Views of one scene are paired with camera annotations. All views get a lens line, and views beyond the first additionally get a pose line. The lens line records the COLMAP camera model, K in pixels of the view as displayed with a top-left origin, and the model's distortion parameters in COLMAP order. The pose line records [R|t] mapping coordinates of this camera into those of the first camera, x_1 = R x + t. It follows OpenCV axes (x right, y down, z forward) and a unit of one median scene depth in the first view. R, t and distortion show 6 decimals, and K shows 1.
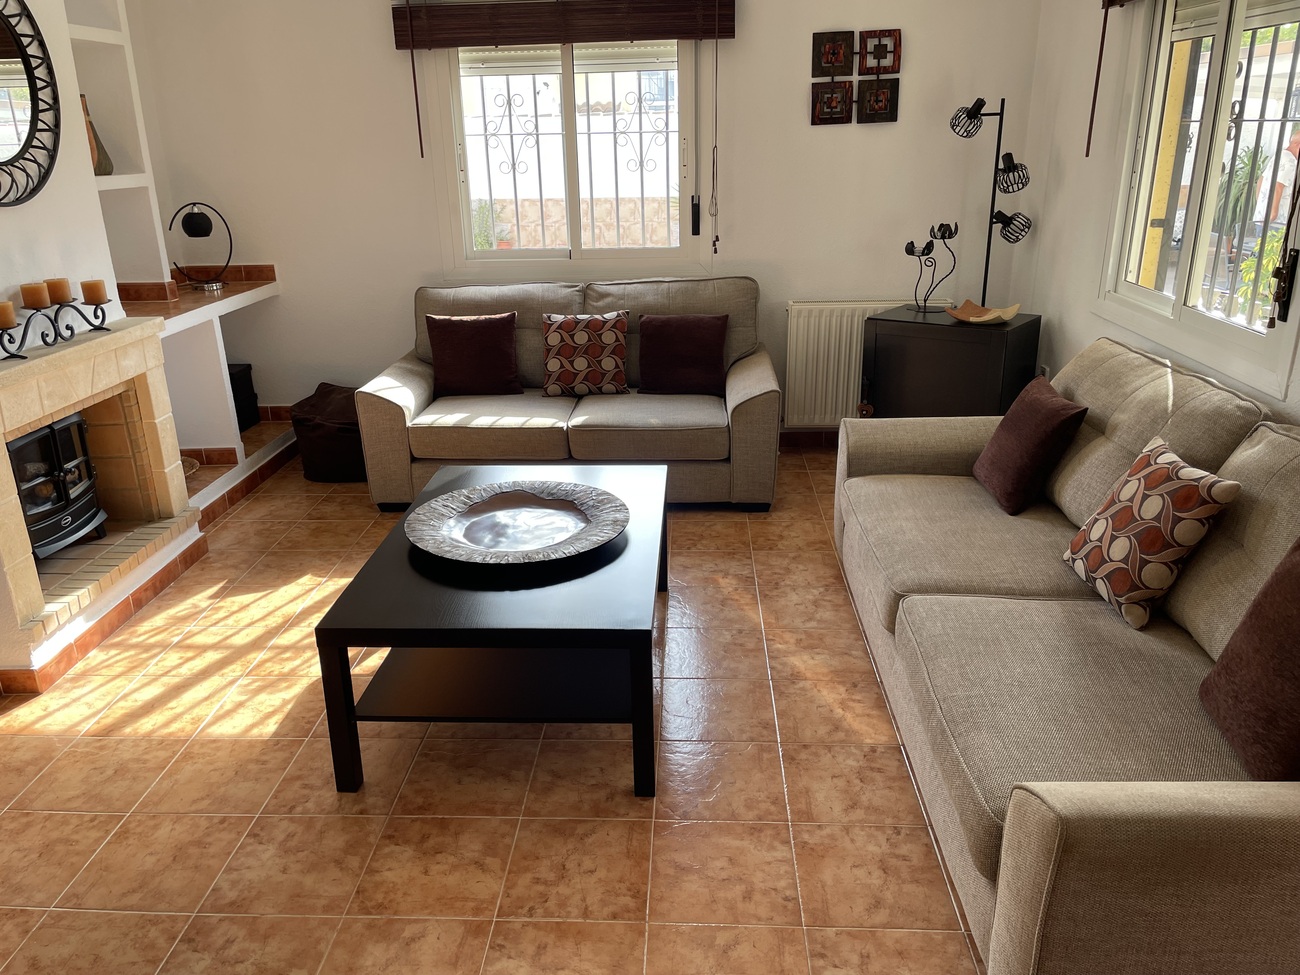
lens RADIAL K [[979.9, 0, 638.7], [0, 979.9, 485.0], [0, 0, 1]] dist [0.108364, -0.146003]
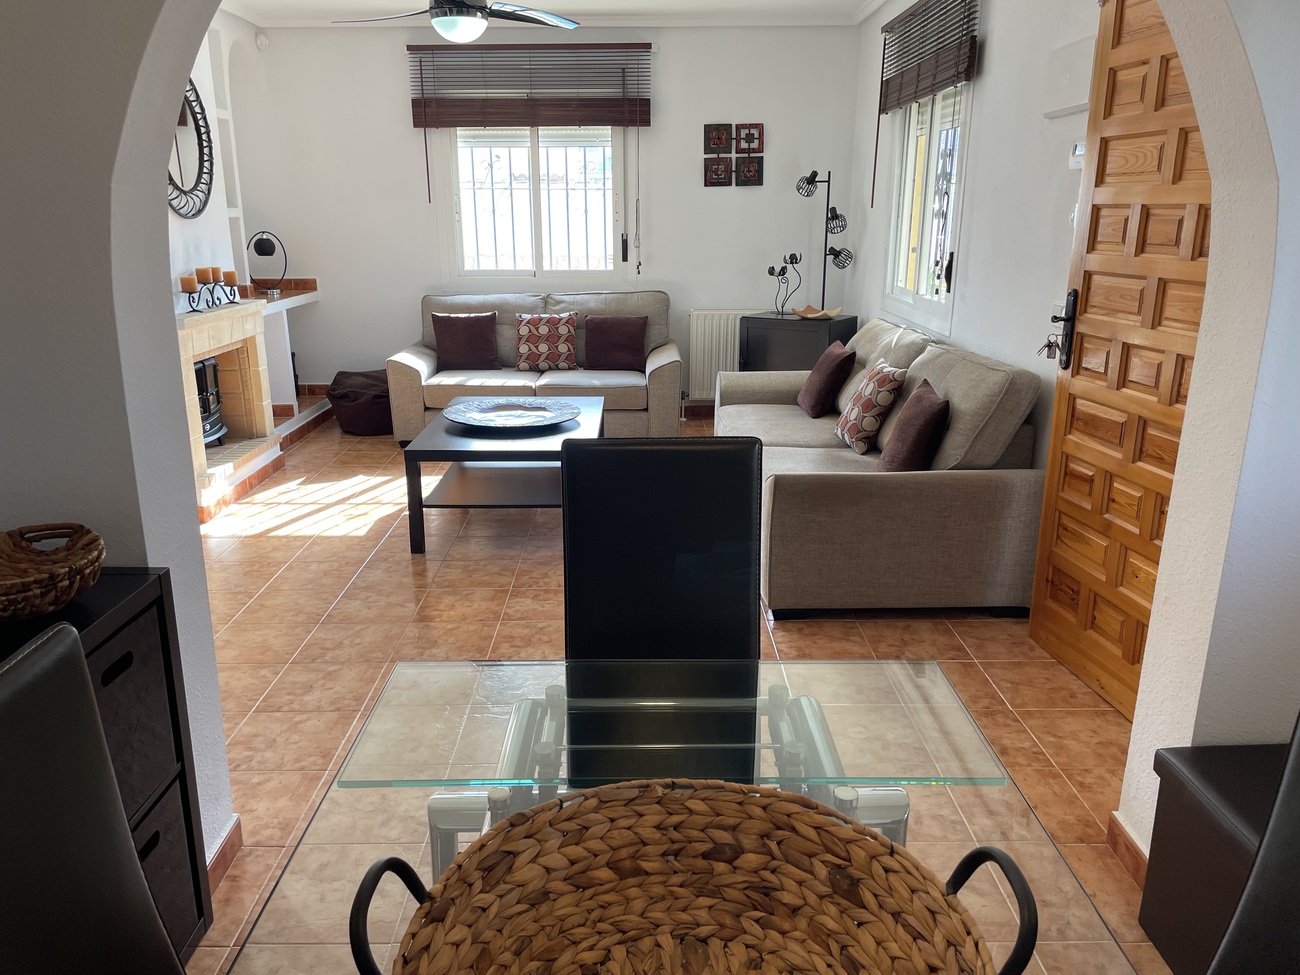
lens RADIAL K [[979.9, 0, 638.7], [0, 979.9, 485.0], [0, 0, 1]] dist [0.108364, -0.146003]
pose [[0.998150, 0.001976, 0.060769, -0.007805], [0.002057, 0.997802, -0.066228, 0.169947], [-0.060766, 0.066230, 0.995952, -0.407088]]
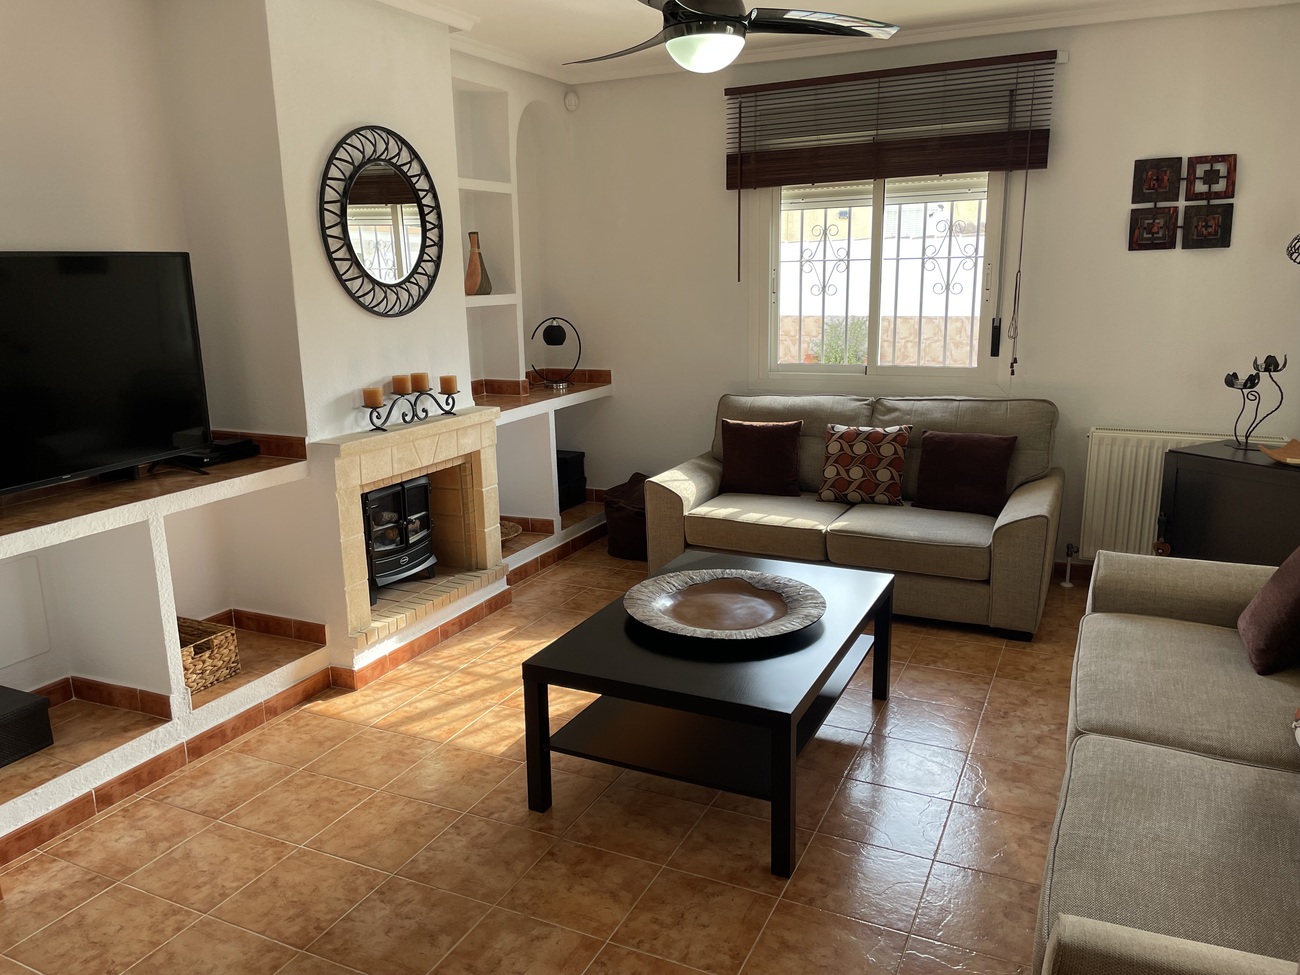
lens RADIAL K [[977.6, 0, 639.2], [0, 977.6, 492.4], [0, 0, 1]] dist [0.096446, -0.119585]
pose [[0.922190, 0.090905, -0.375902, 0.124216], [-0.128559, 0.988764, -0.076275, 0.005798], [0.364745, 0.118666, 0.923515, -0.041956]]
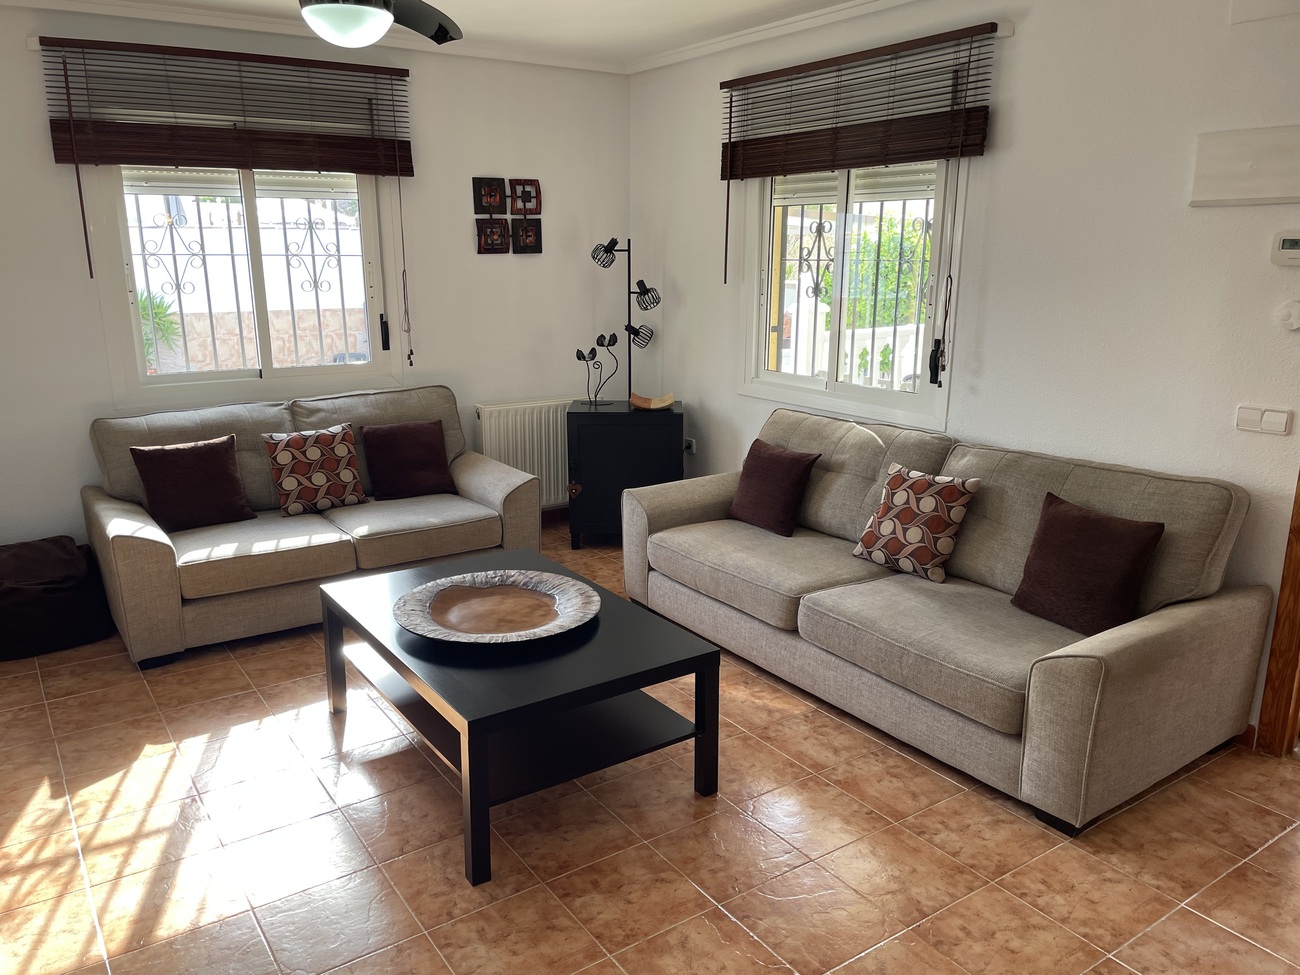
lens RADIAL K [[977.6, 0, 639.2], [0, 977.6, 492.4], [0, 0, 1]] dist [0.096446, -0.119585]
pose [[0.795342, -0.126126, 0.592894, -0.403826], [0.186503, 0.981583, -0.041375, -0.008726], [-0.576756, 0.143483, 0.804217, 0.013341]]
